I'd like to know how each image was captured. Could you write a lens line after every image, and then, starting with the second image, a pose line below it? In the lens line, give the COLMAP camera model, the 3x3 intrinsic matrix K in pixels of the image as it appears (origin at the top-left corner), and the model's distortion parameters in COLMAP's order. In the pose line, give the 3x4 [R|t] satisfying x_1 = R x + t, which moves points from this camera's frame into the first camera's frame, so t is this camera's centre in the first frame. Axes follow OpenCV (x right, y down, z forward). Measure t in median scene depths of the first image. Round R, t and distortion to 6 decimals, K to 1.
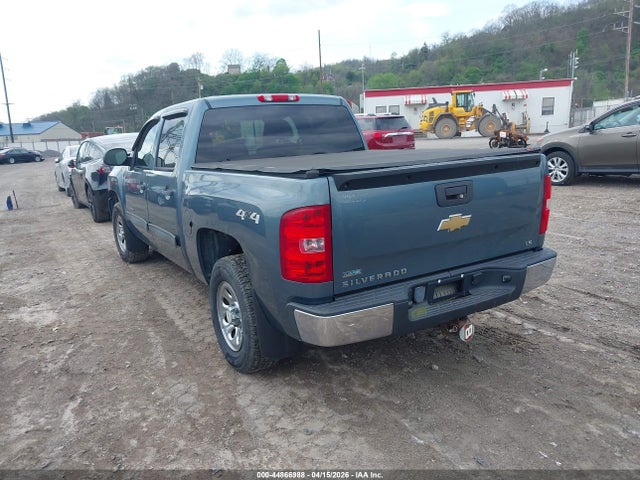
lens RADIAL K [[504.3, 0, 320.0], [0, 504.3, 240.0], [0, 0, 1]] dist [0.003024, -0.003651]
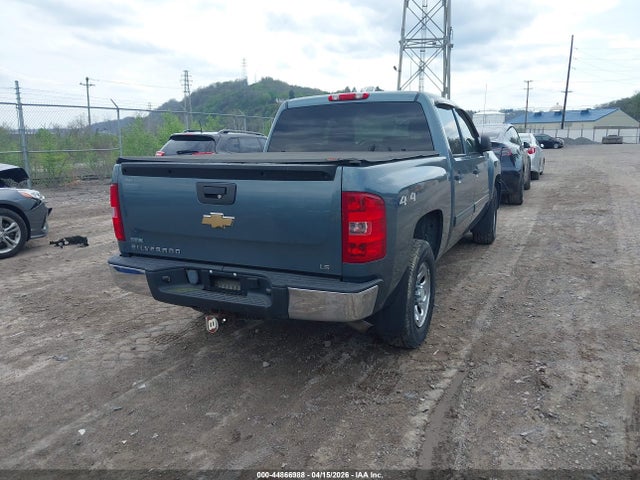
lens RADIAL K [[504.3, 0, 320.0], [0, 504.3, 240.0], [0, 0, 1]] dist [0.003024, -0.003651]
pose [[0.548250, 0.203157, -0.811264, 1.220312], [-0.183399, 0.975640, 0.120380, -0.157331], [0.815958, 0.082787, 0.572153, 0.554808]]
